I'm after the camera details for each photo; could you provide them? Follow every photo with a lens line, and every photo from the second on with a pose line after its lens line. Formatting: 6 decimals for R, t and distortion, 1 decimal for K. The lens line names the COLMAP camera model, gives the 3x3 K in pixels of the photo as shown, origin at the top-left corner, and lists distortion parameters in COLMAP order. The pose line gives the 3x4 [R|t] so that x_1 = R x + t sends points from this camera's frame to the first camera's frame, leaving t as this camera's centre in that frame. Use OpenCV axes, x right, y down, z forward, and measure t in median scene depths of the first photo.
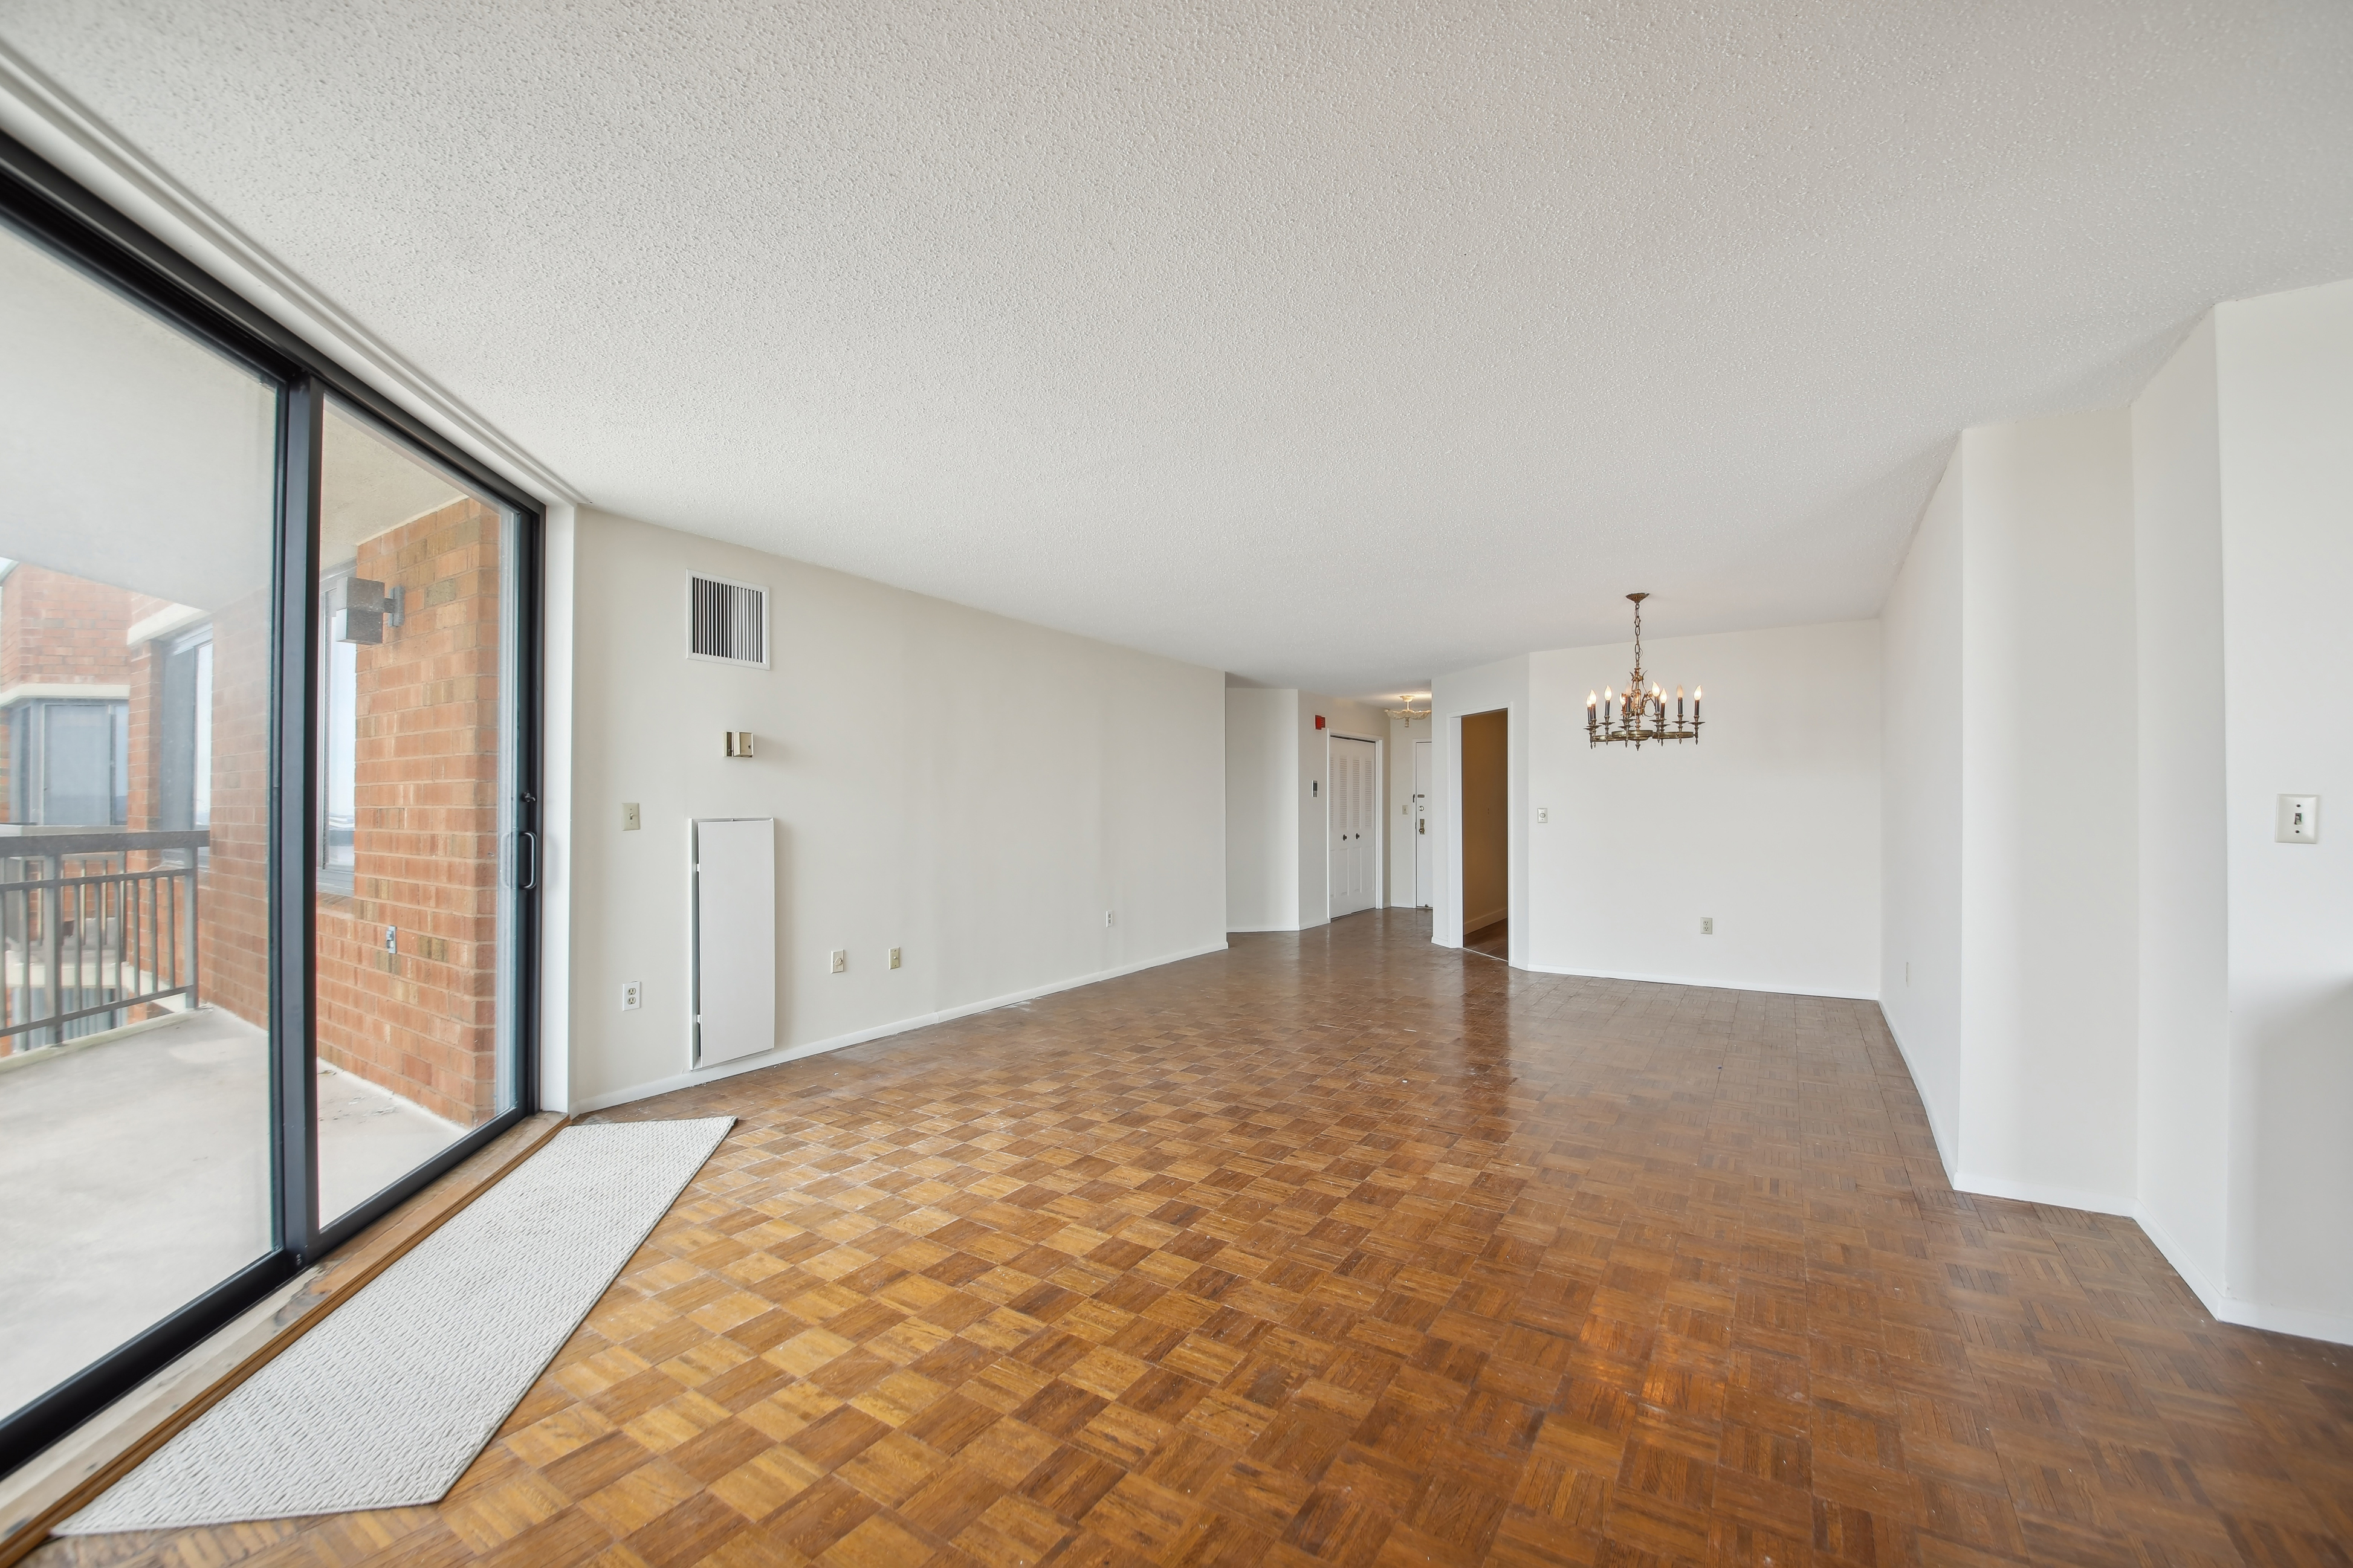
lens RADIAL K [[924.0, 0, 1190.0], [0, 924.0, 797.0], [0, 0, 1]] dist [-0.012583, -0.003603]
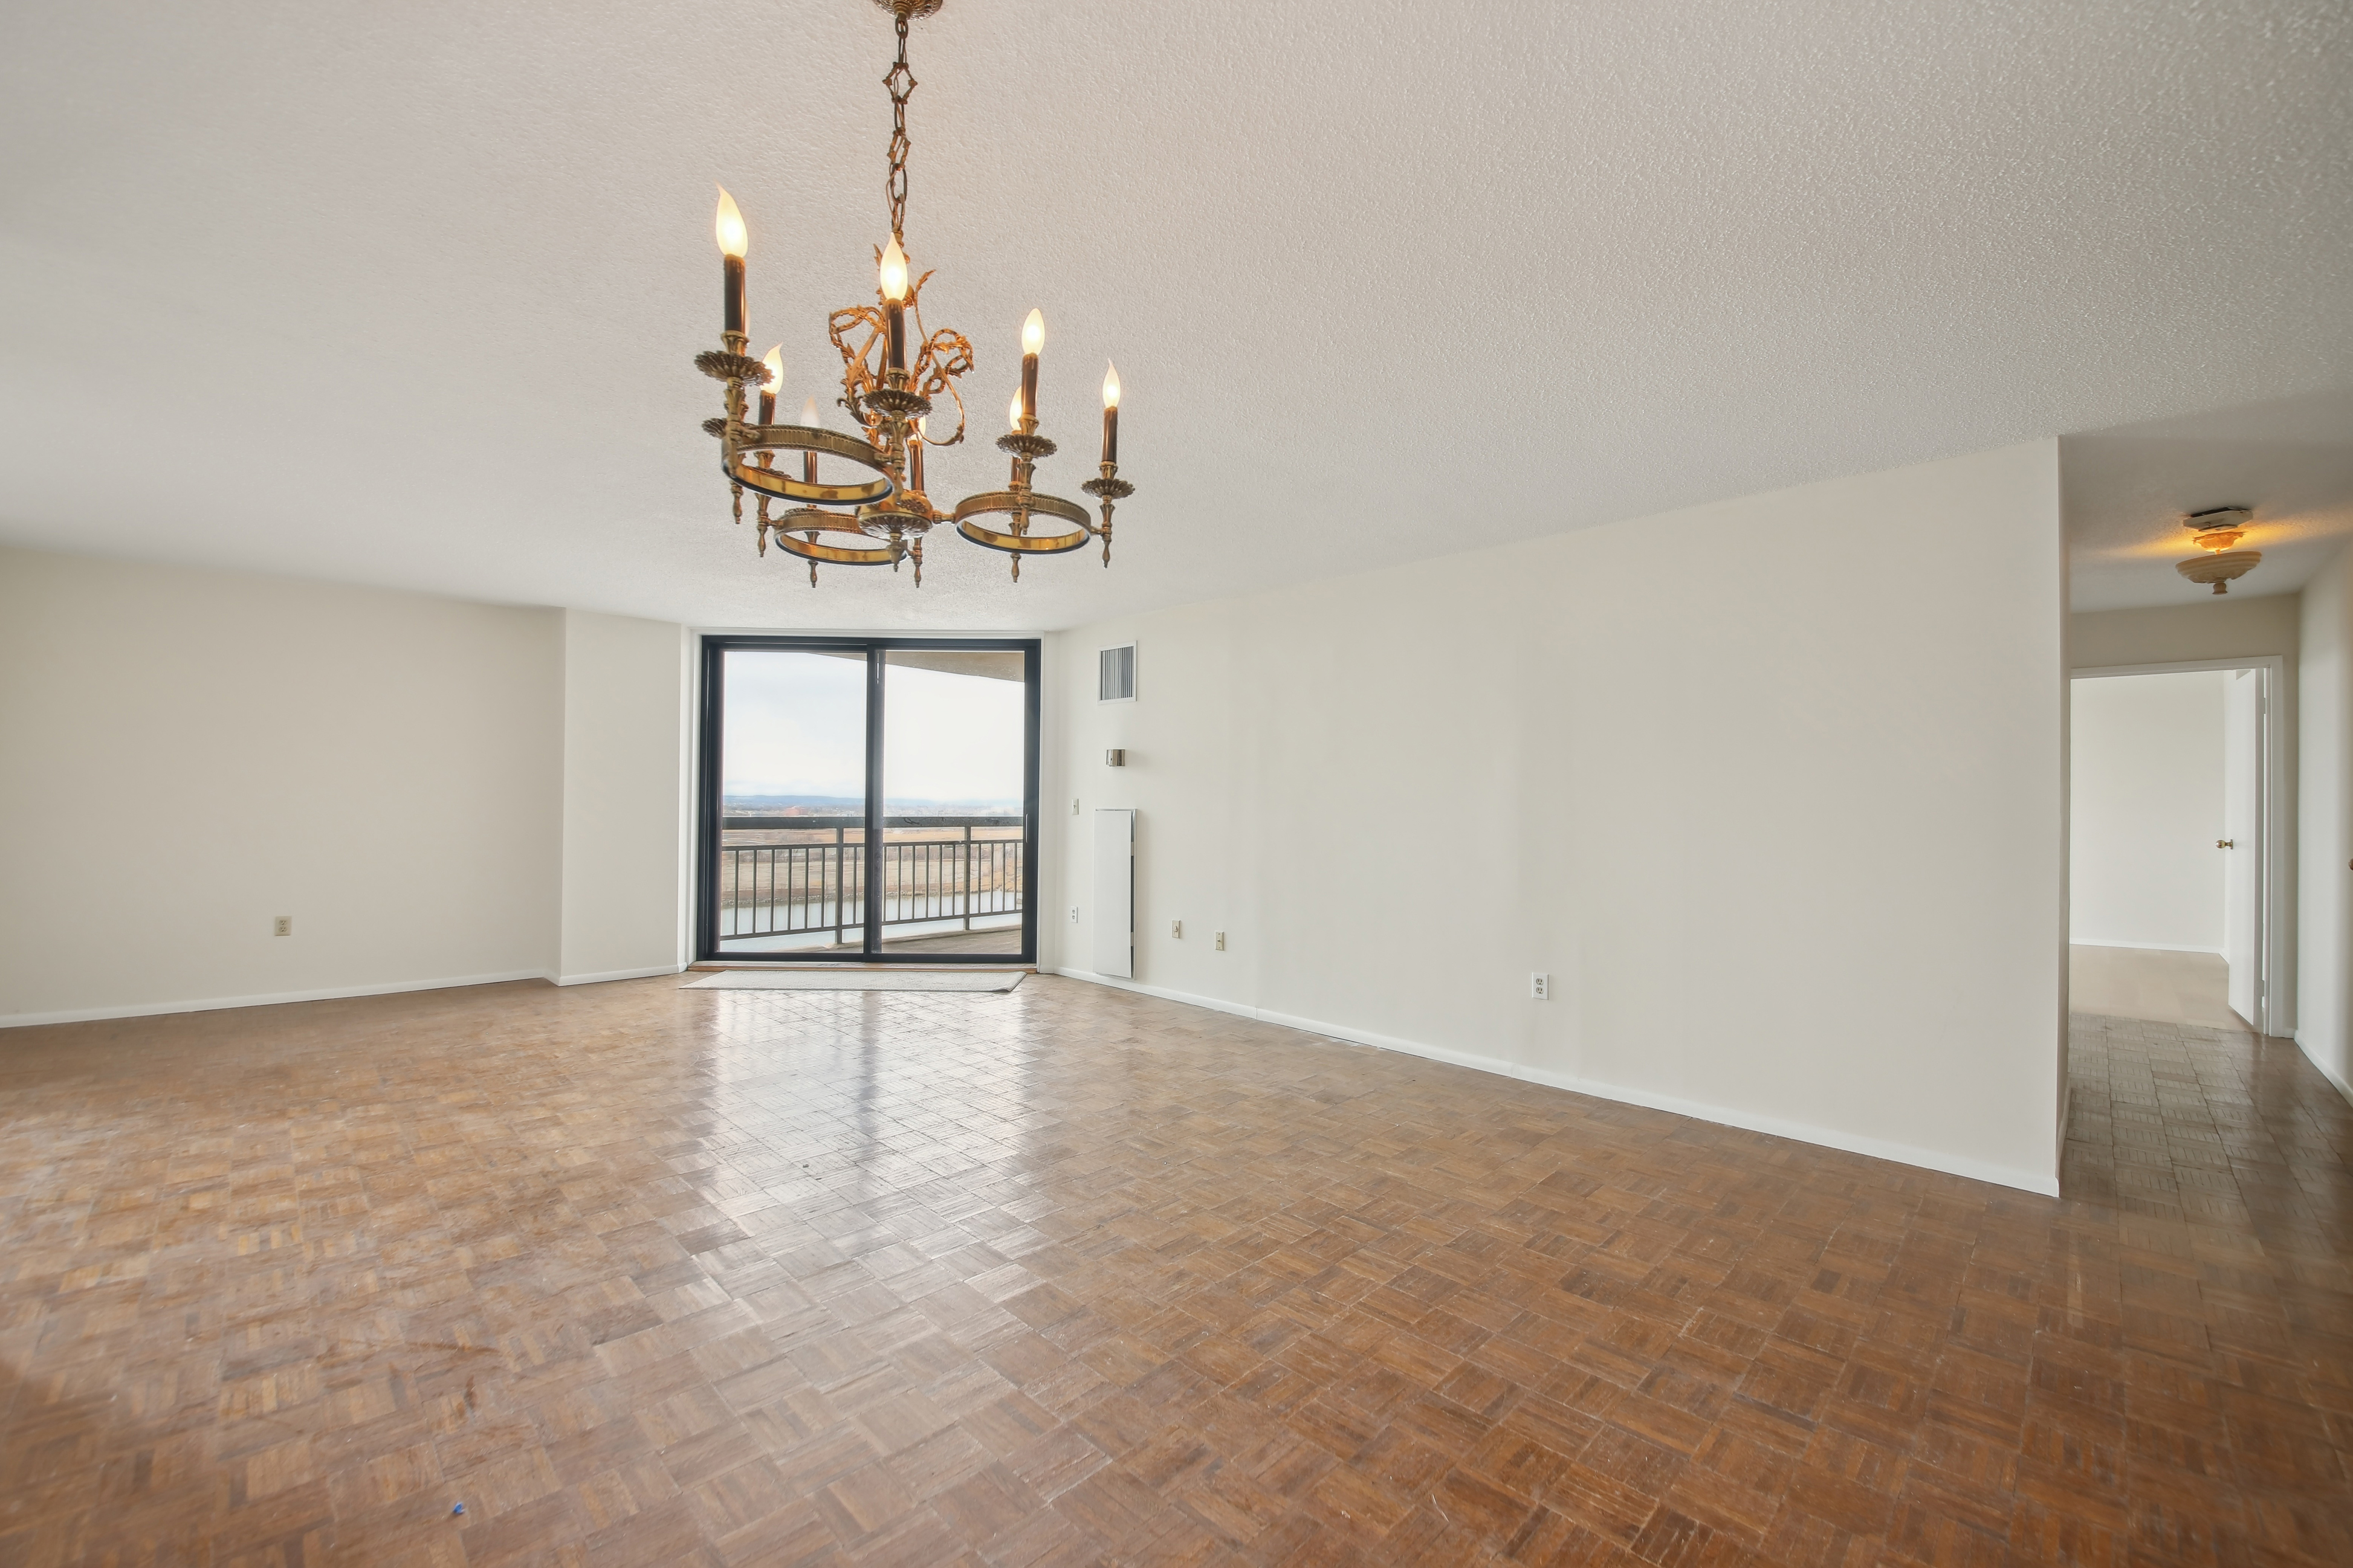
lens RADIAL K [[924.0, 0, 1183.8], [0, 924.0, 795.6], [0, 0, 1]] dist [-0.012583, -0.003603]
pose [[-0.221395, -0.019804, -0.974983, 0.892799], [0.000554, 0.999791, -0.020433, 0.032509], [0.975184, -0.005064, -0.221338, 1.429052]]
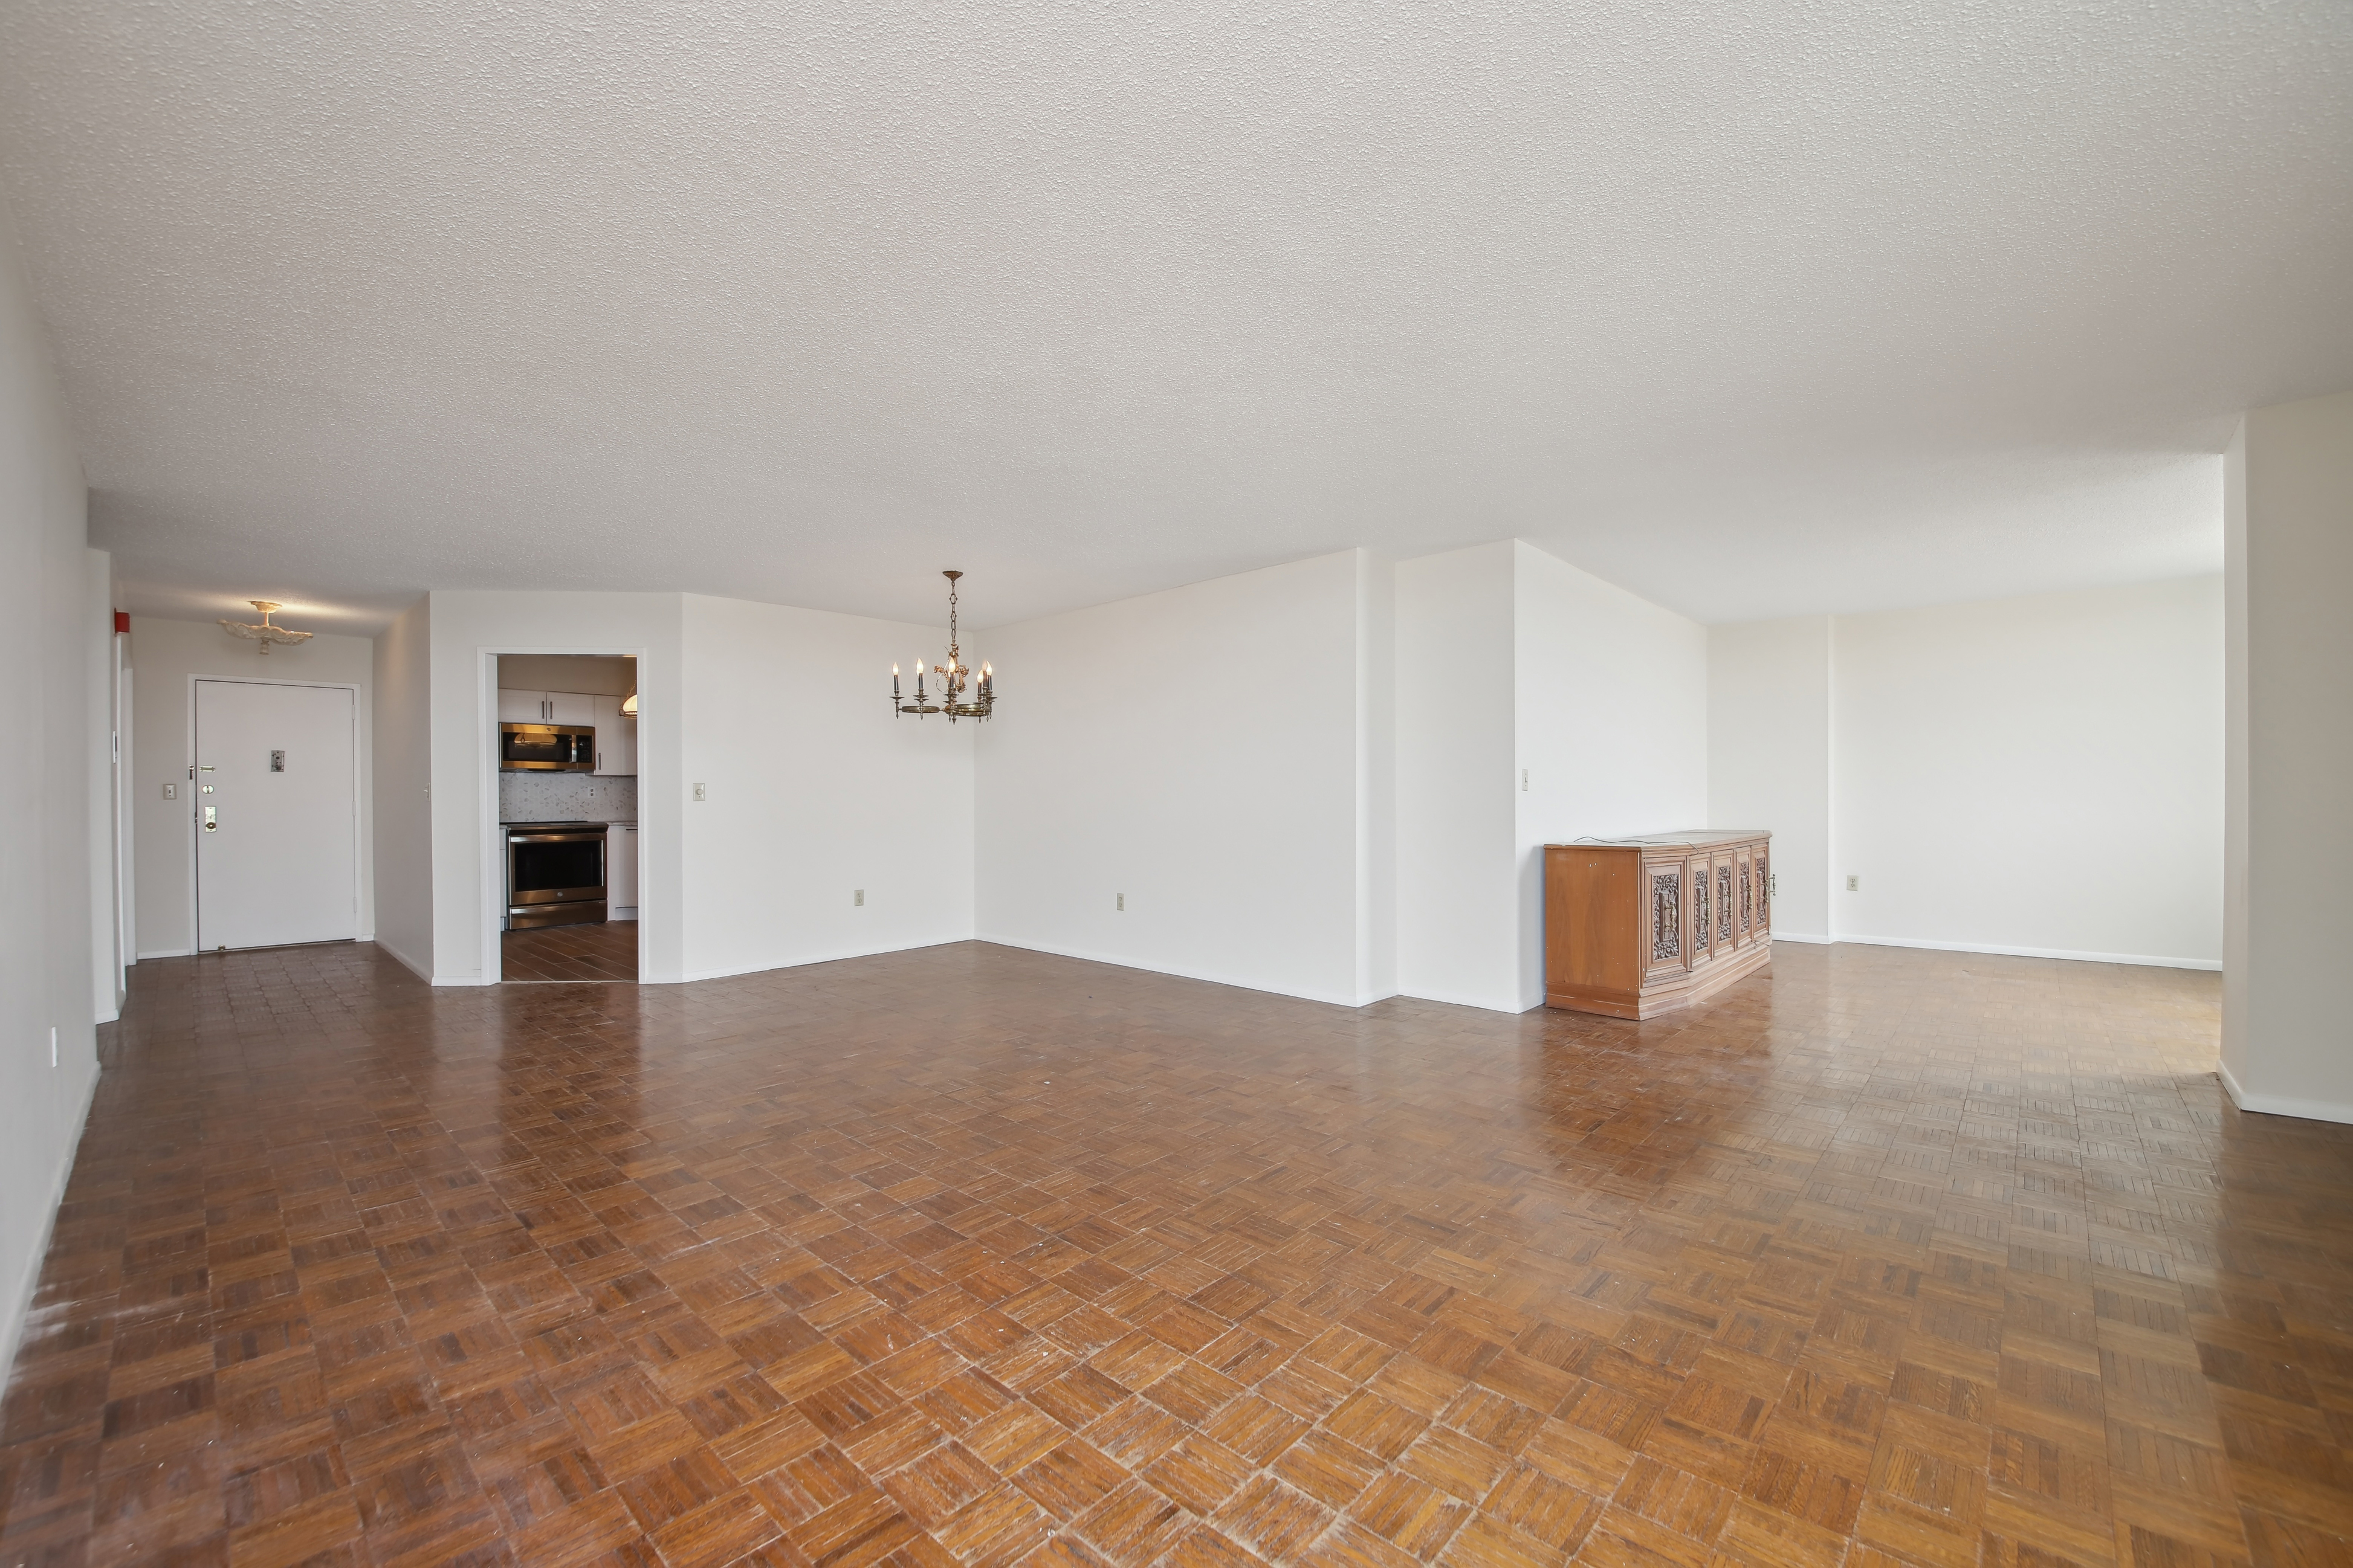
lens RADIAL K [[924.0, 0, 1191.3], [0, 924.0, 782.3], [0, 0, 1]] dist [-0.012583, -0.003603]
pose [[0.179437, 0.007405, 0.983742, -0.602251], [-0.003016, 0.999971, -0.006977, 0.025717], [-0.983765, -0.001715, 0.179454, 0.699713]]
